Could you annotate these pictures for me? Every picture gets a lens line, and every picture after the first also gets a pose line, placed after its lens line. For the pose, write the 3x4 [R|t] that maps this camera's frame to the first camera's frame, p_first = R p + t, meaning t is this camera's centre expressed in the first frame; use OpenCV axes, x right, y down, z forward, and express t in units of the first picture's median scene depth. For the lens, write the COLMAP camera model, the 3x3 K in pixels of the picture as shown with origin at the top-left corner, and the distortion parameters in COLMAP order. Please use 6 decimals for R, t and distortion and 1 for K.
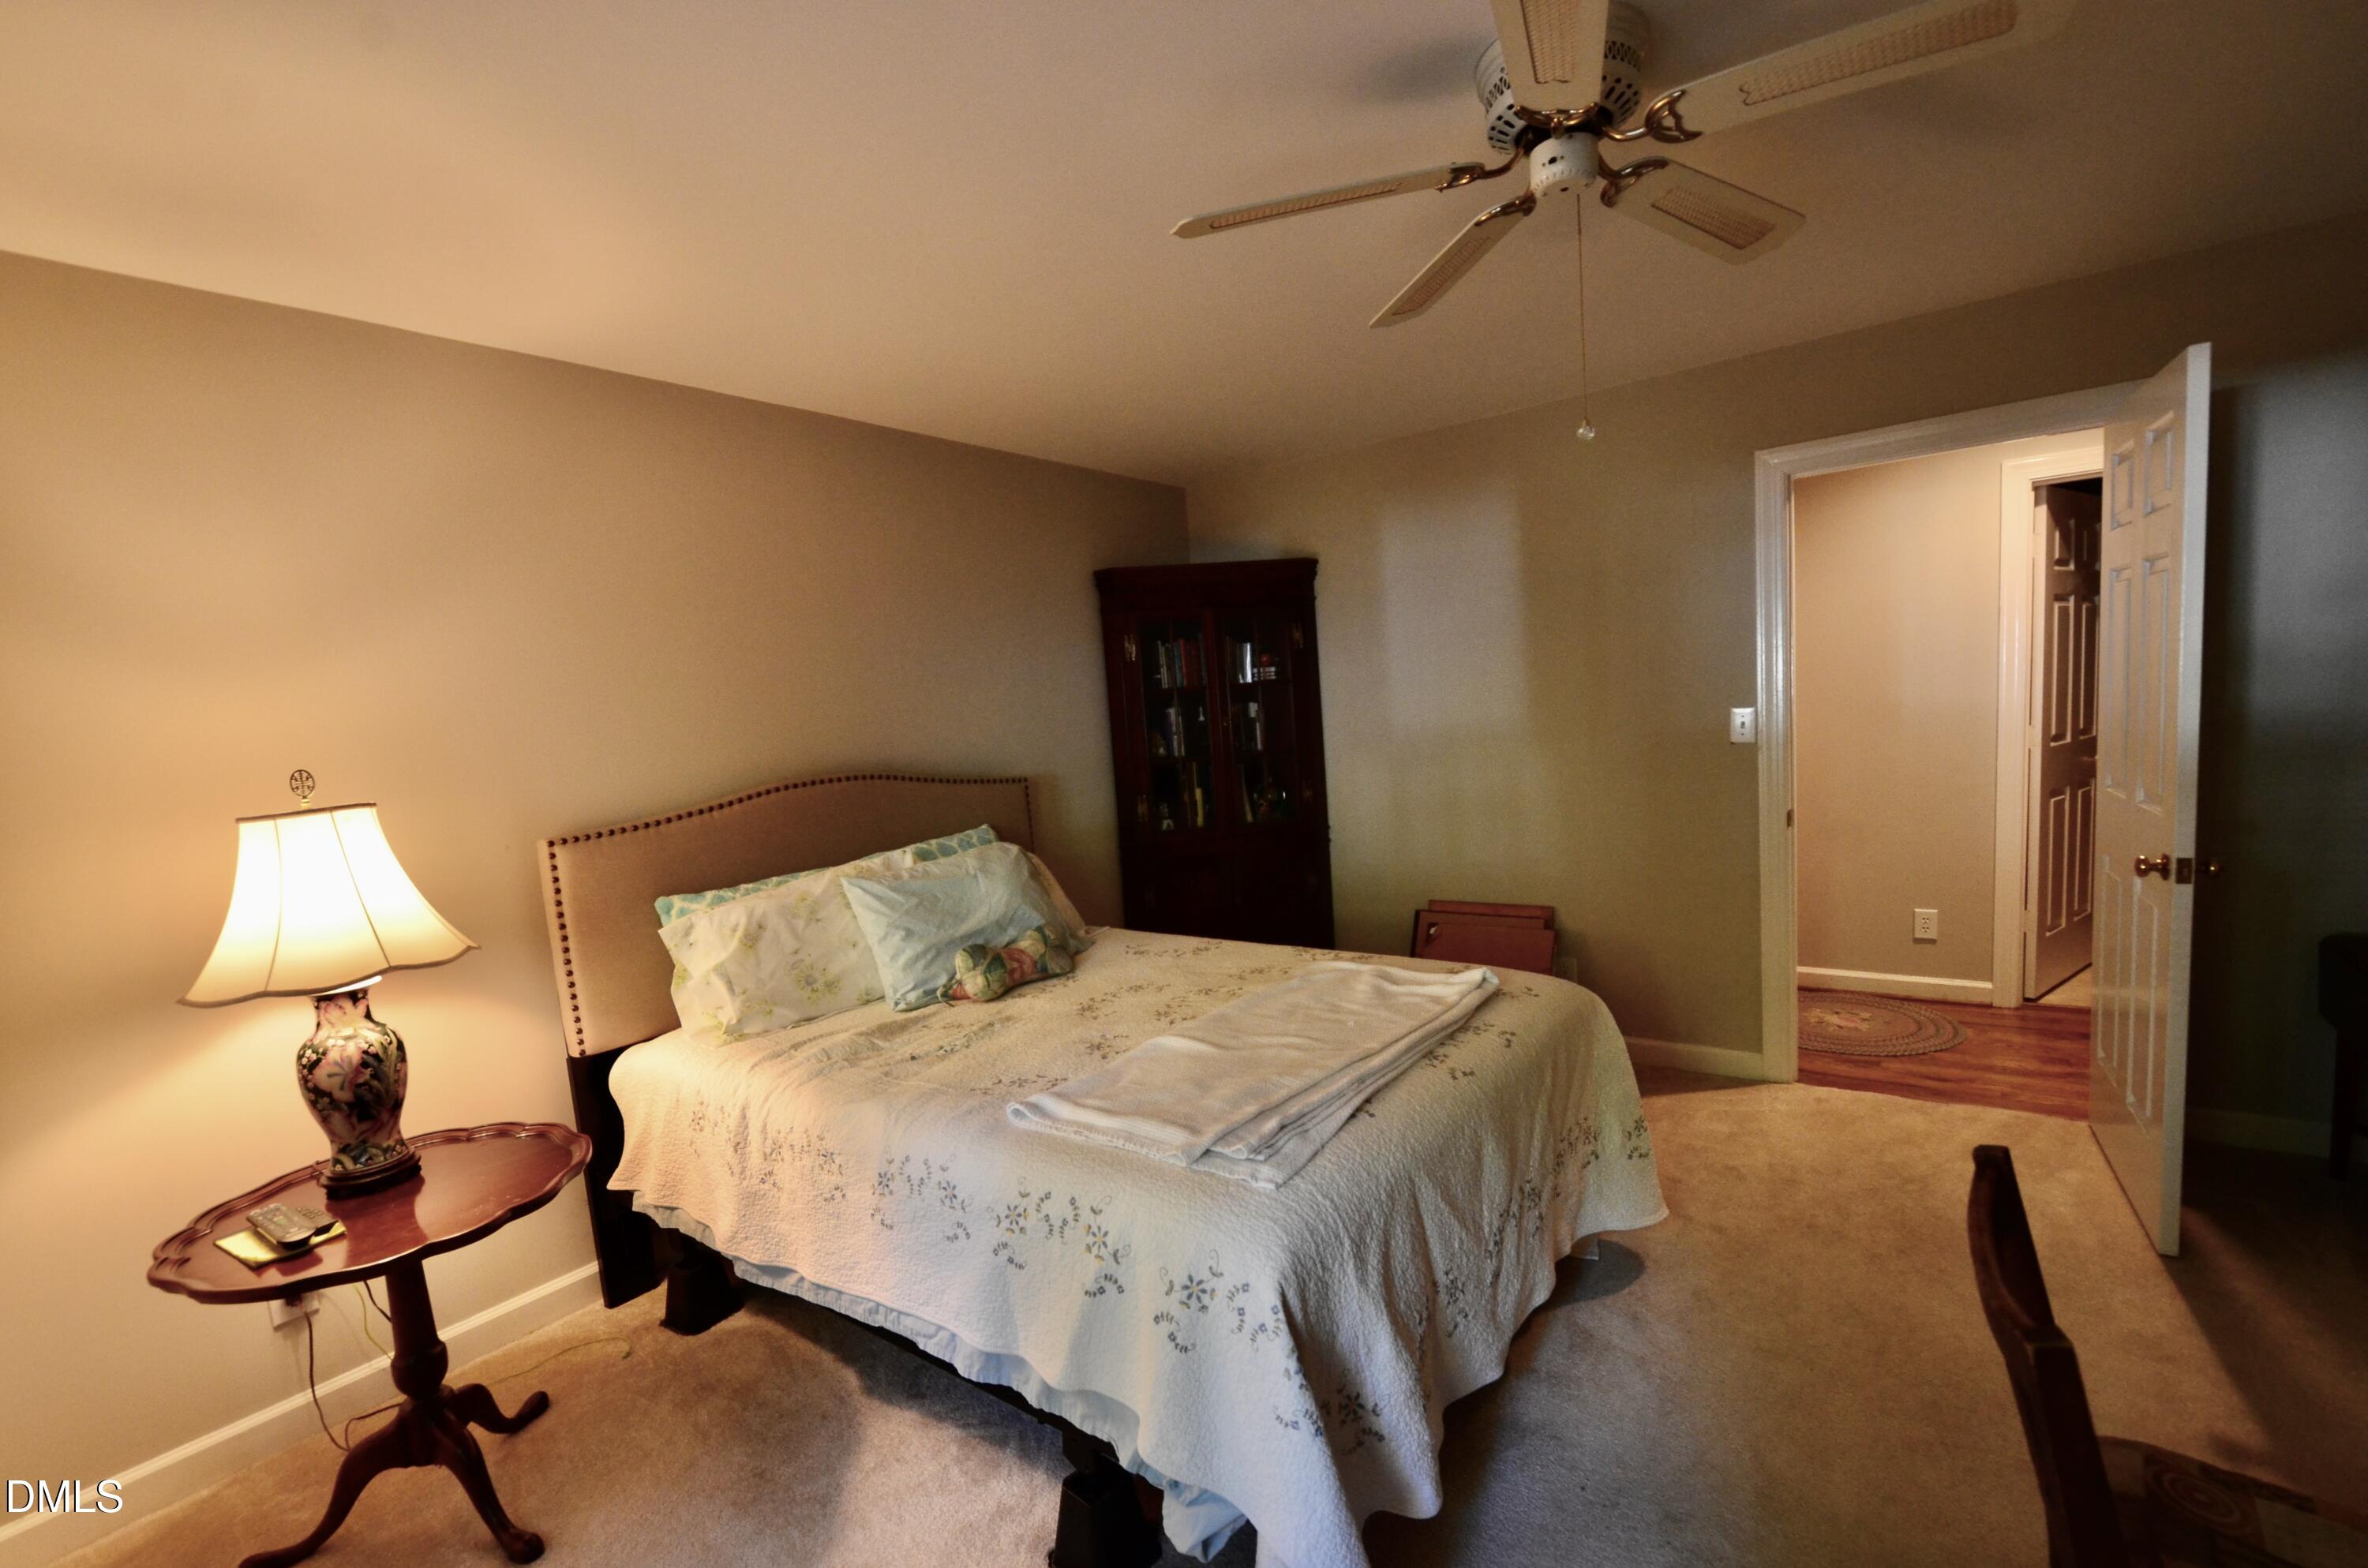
lens RADIAL K [[1069.1, 0, 1179.6], [0, 1069.1, 828.0], [0, 0, 1]] dist [0.001601, -0.007304]
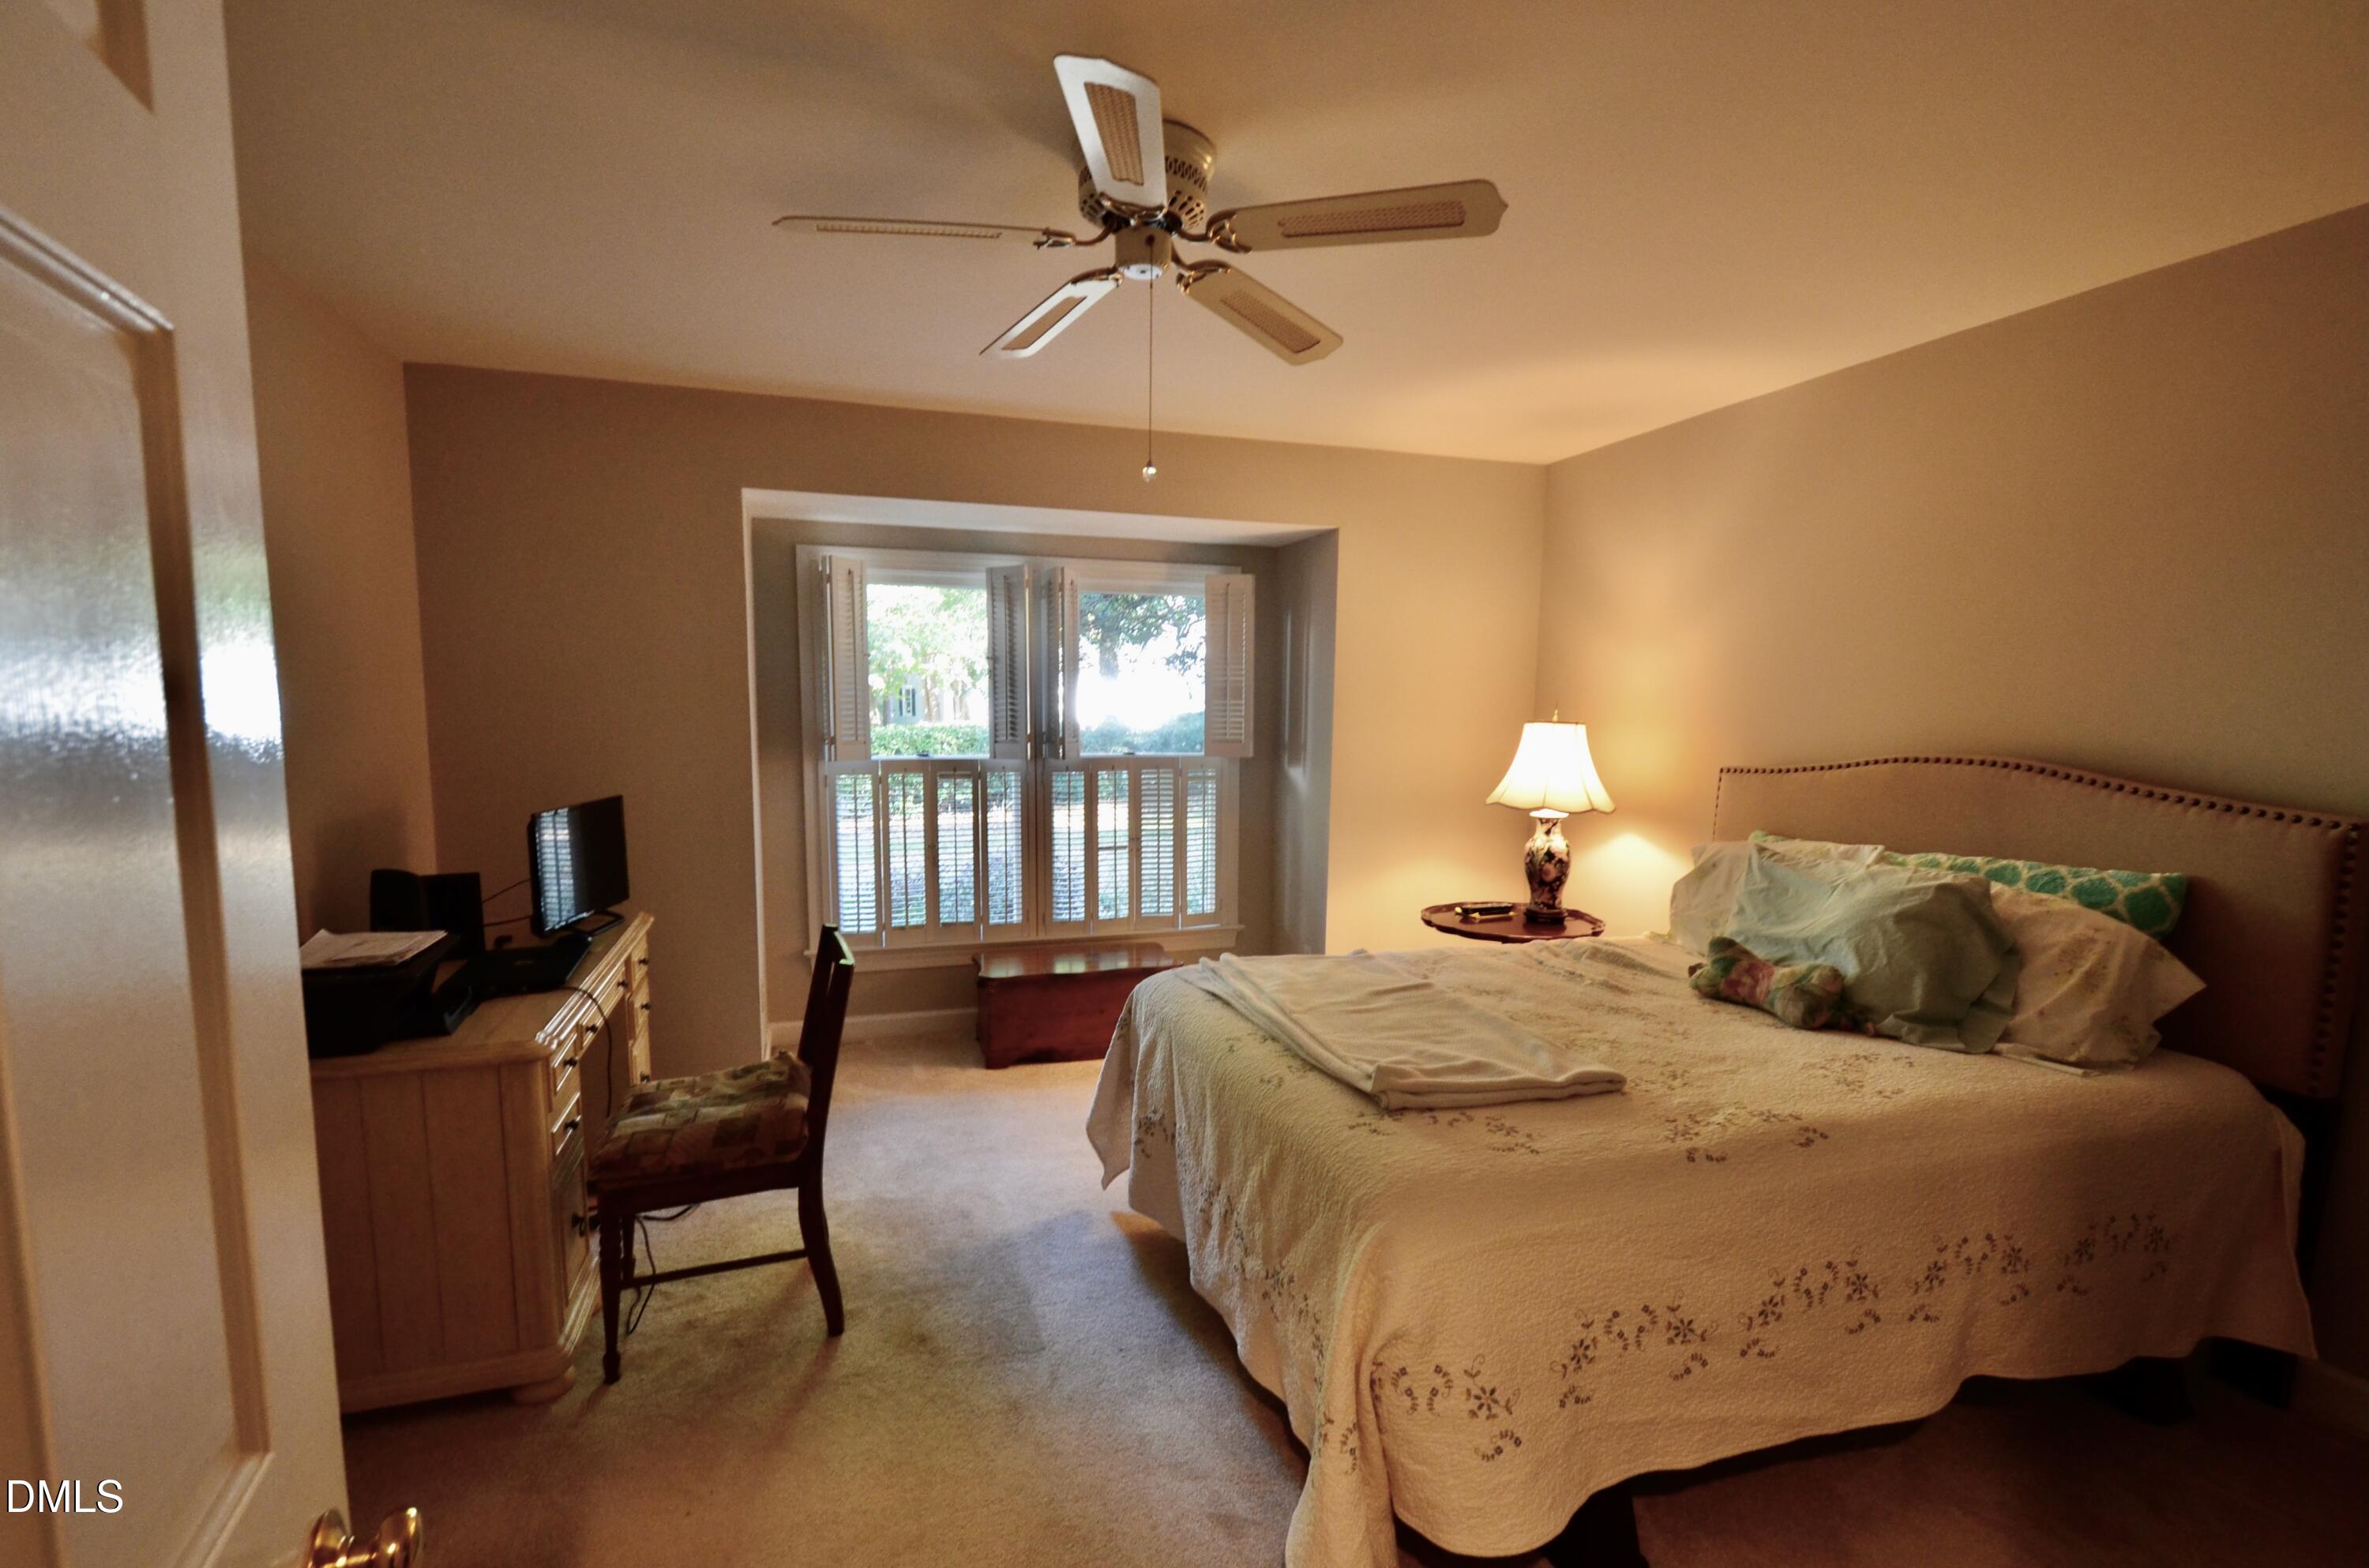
lens RADIAL K [[1069.6, 0, 1180.1], [0, 1069.6, 828.0], [0, 0, 1]] dist [0.001601, -0.007304]
pose [[-0.569598, 0.170987, -0.803942, 1.070637], [-0.062337, 0.966318, 0.249688, -0.249292], [0.819556, 0.192337, -0.539754, 1.393834]]
